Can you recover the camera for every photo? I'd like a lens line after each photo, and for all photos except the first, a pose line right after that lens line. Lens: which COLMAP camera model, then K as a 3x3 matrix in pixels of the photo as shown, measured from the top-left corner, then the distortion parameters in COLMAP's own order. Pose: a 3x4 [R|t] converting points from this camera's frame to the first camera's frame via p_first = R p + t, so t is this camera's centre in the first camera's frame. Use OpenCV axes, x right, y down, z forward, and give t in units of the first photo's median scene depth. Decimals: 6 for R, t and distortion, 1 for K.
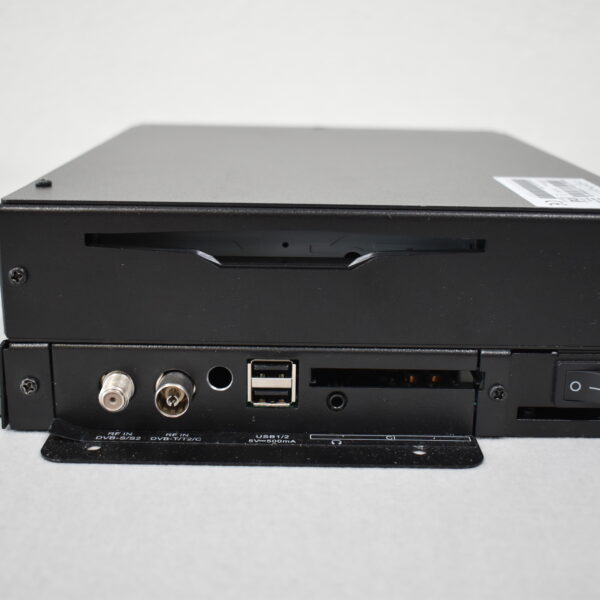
lens RADIAL K [[921.2, 0, 300.0], [0, 921.2, 300.0], [0, 0, 1]] dist [-0.127456, 0.013319]
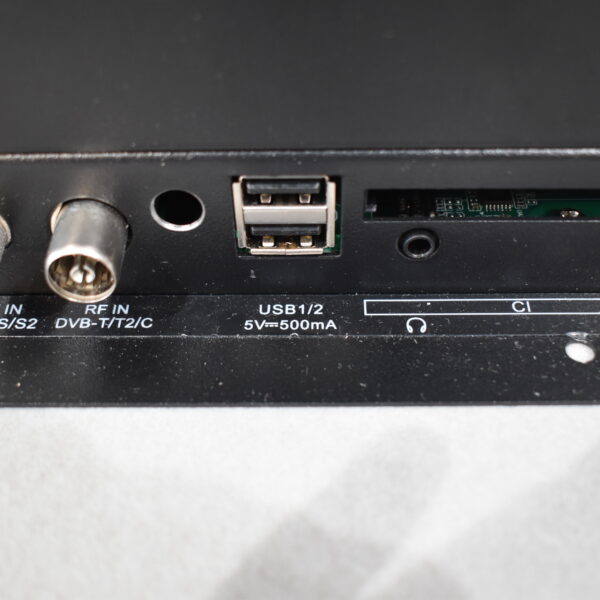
lens RADIAL K [[921.2, 0, 300.0], [0, 921.2, 300.0], [0, 0, 1]] dist [-0.127456, 0.013319]
pose [[0.999263, -0.013726, -0.035856, -0.006357], [0.030385, 0.853602, 0.520039, -0.123033], [0.023469, -0.520745, 0.853390, 0.565137]]
